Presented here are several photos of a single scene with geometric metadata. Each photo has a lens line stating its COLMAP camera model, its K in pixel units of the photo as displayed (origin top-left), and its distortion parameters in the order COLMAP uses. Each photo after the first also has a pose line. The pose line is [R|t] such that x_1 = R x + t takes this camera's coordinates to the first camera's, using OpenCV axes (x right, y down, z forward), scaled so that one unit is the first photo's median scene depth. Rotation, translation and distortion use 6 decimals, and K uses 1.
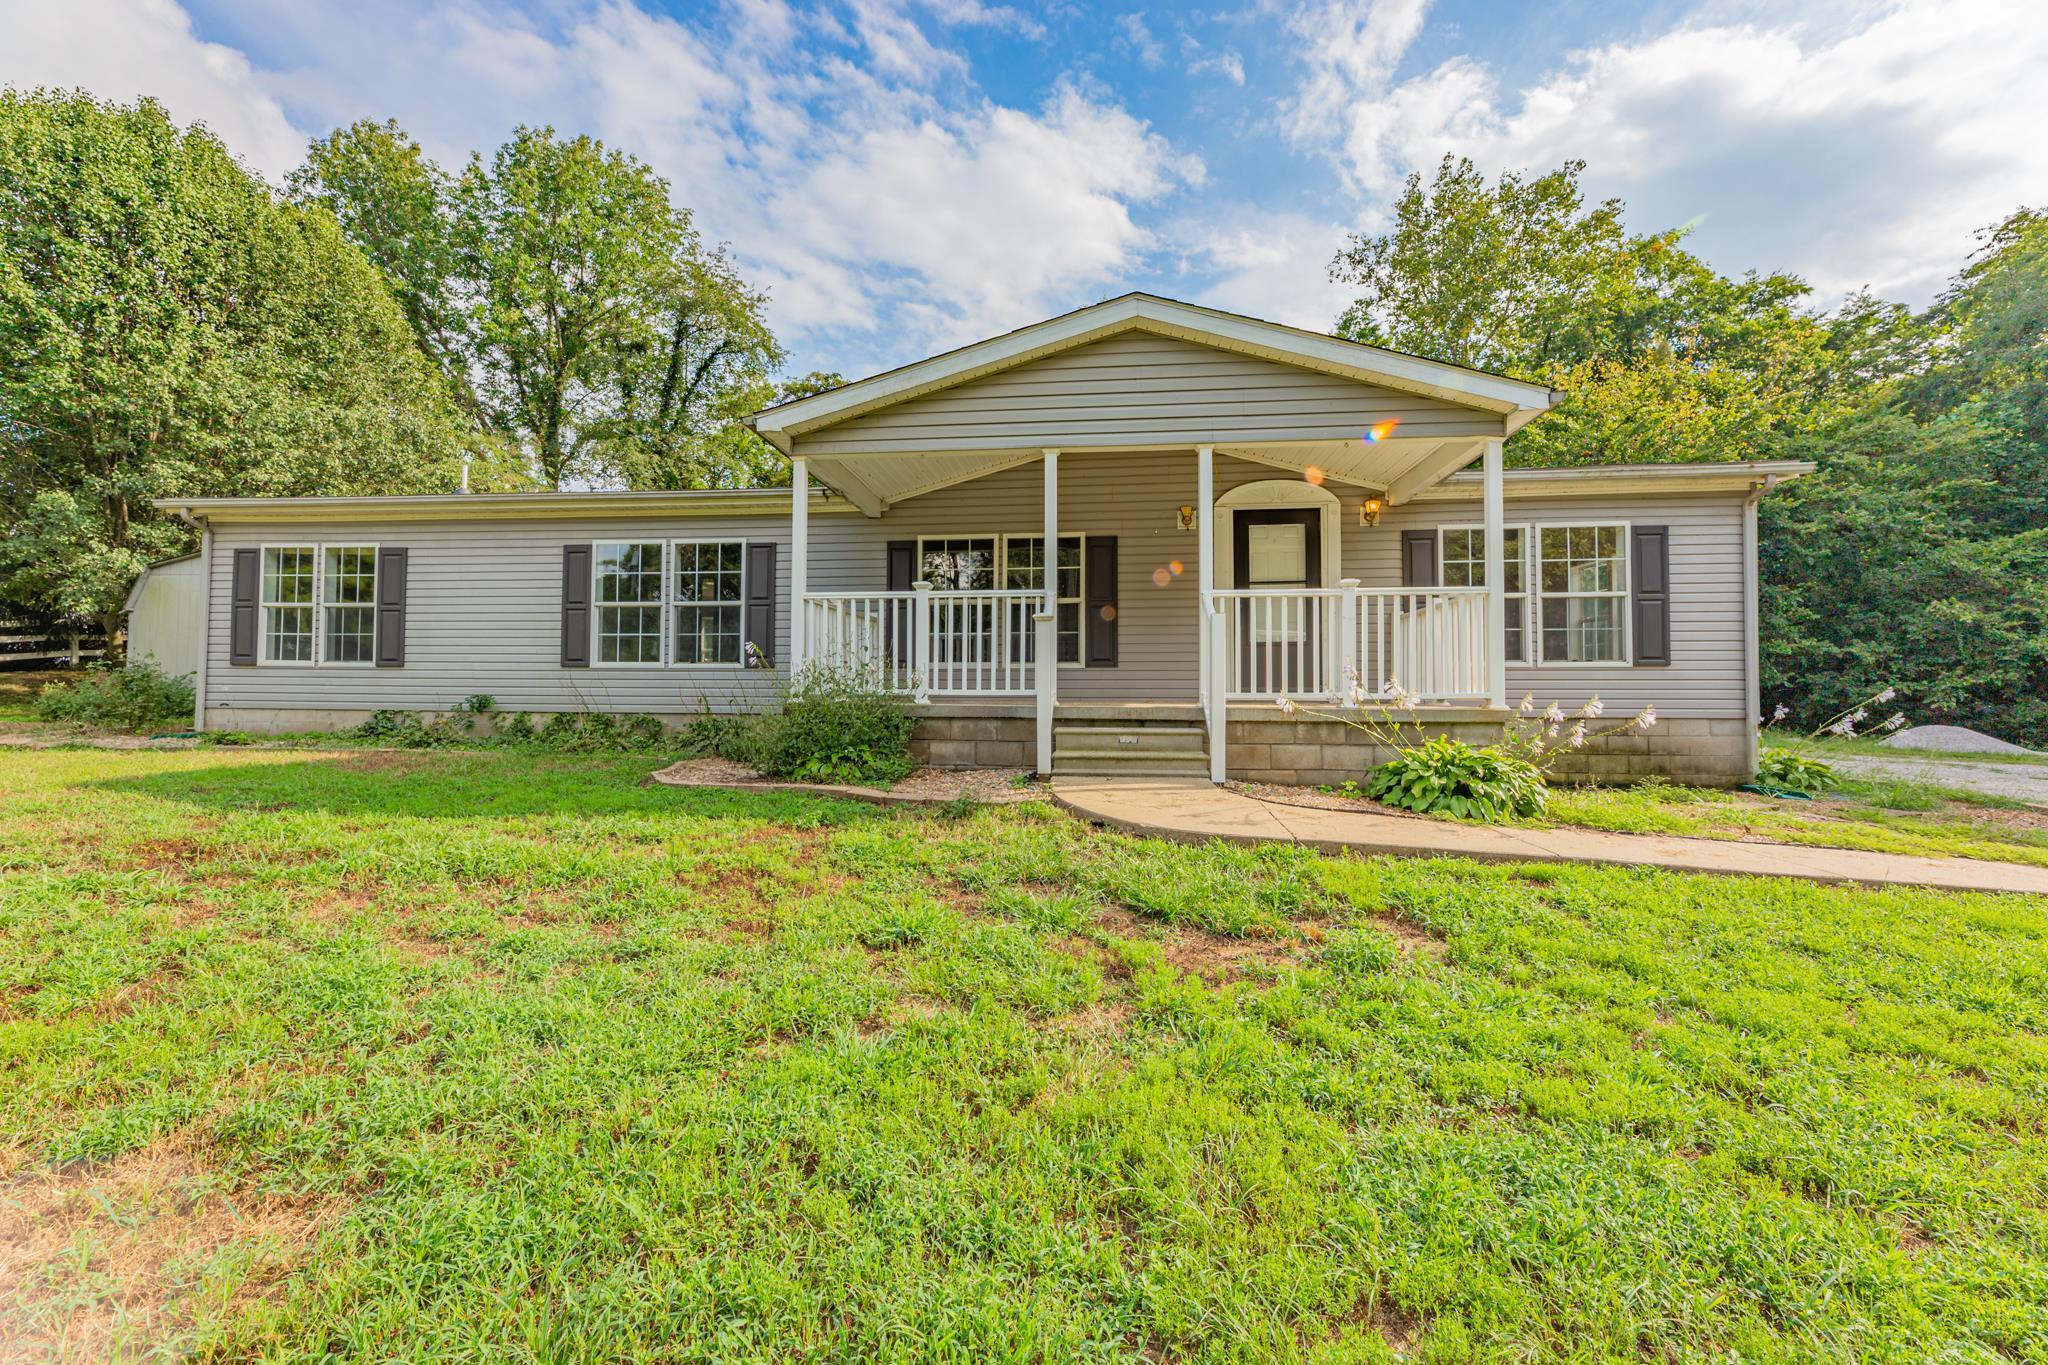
lens RADIAL K [[824.5, 0, 1024.0], [0, 824.5, 682.5], [0, 0, 1]] dist [0.002723, 0.000335]
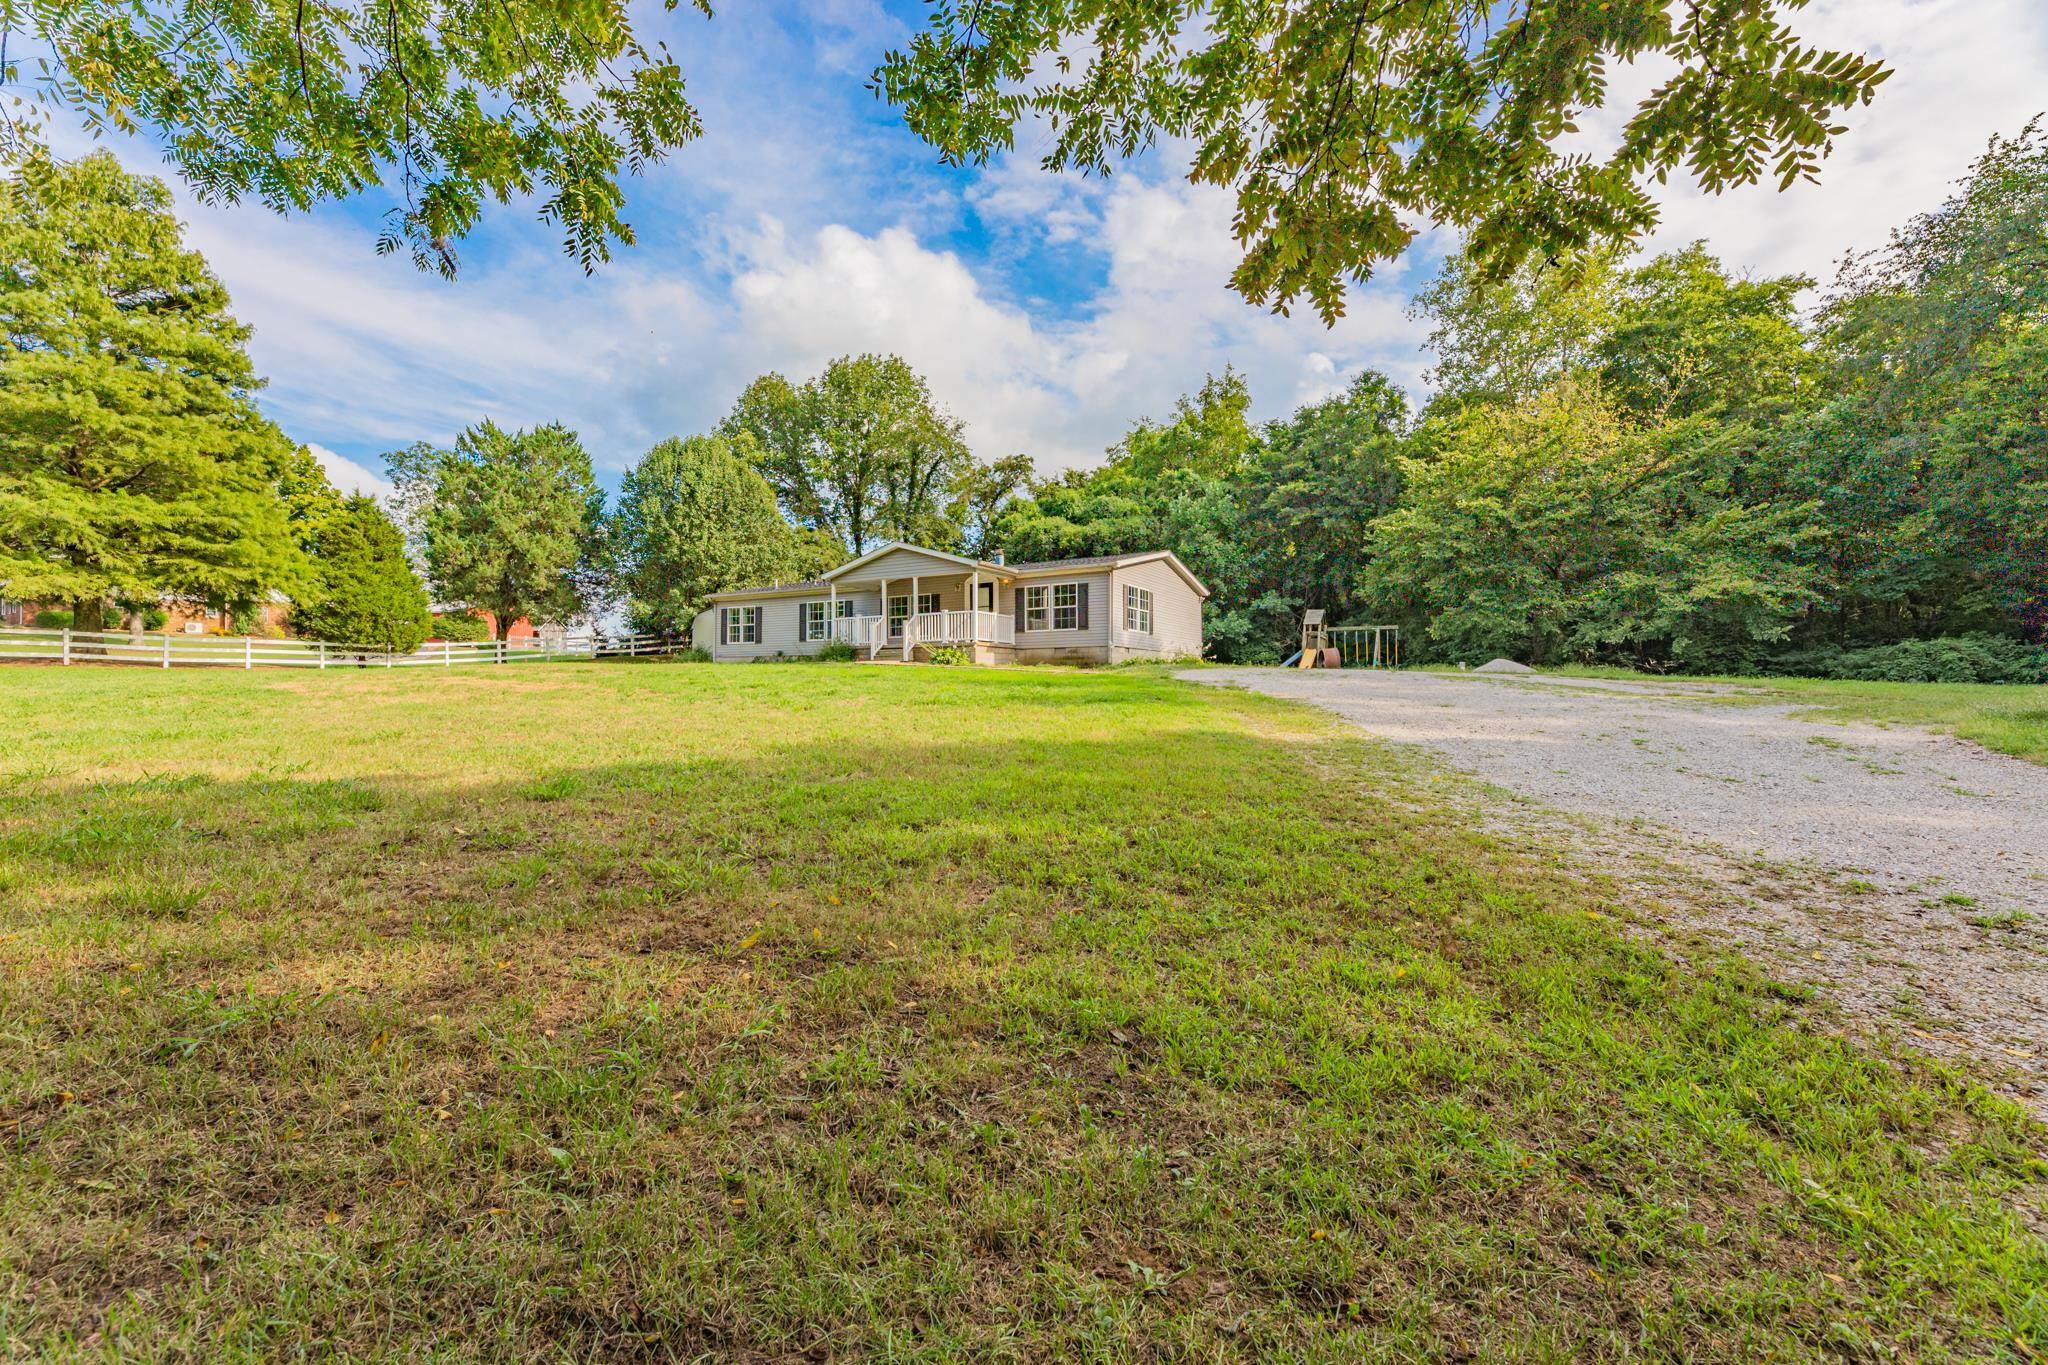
lens RADIAL K [[824.5, 0, 1024.0], [0, 824.5, 682.5], [0, 0, 1]] dist [0.002723, 0.000335]
pose [[0.918301, -0.008351, -0.395794, 1.403403], [0.013925, 0.999840, 0.011214, 0.108357], [0.395637, -0.015809, 0.918271, -1.494924]]
